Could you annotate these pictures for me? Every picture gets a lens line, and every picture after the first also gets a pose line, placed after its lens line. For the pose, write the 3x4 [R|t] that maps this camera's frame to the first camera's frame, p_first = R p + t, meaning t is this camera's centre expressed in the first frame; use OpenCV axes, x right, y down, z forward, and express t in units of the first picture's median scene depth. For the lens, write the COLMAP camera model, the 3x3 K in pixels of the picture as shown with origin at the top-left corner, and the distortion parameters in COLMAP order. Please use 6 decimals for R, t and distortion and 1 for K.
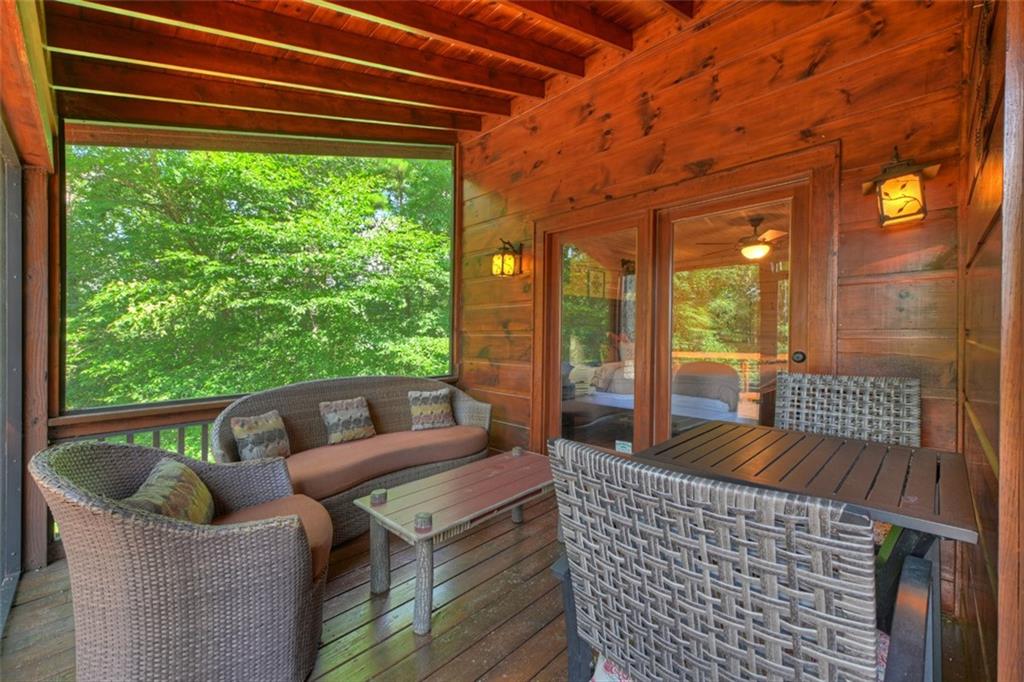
lens RADIAL K [[421.0, 0, 514.1], [0, 421.0, 335.8], [0, 0, 1]] dist [0.001012, 0.000021]
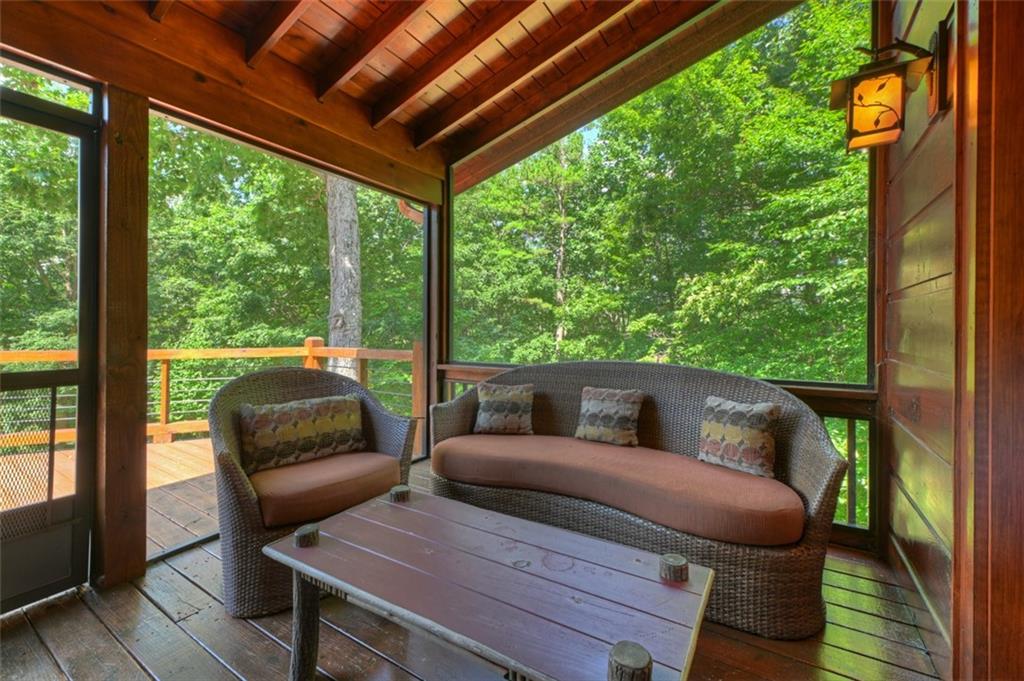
lens RADIAL K [[421.0, 0, 513.9], [0, 421.0, 331.9], [0, 0, 1]] dist [0.001012, 0.000021]
pose [[0.213339, 0.014323, -0.976873, 0.284698], [-0.012936, 0.999846, 0.011835, 0.036758], [0.976893, 0.010112, 0.213491, 0.599523]]
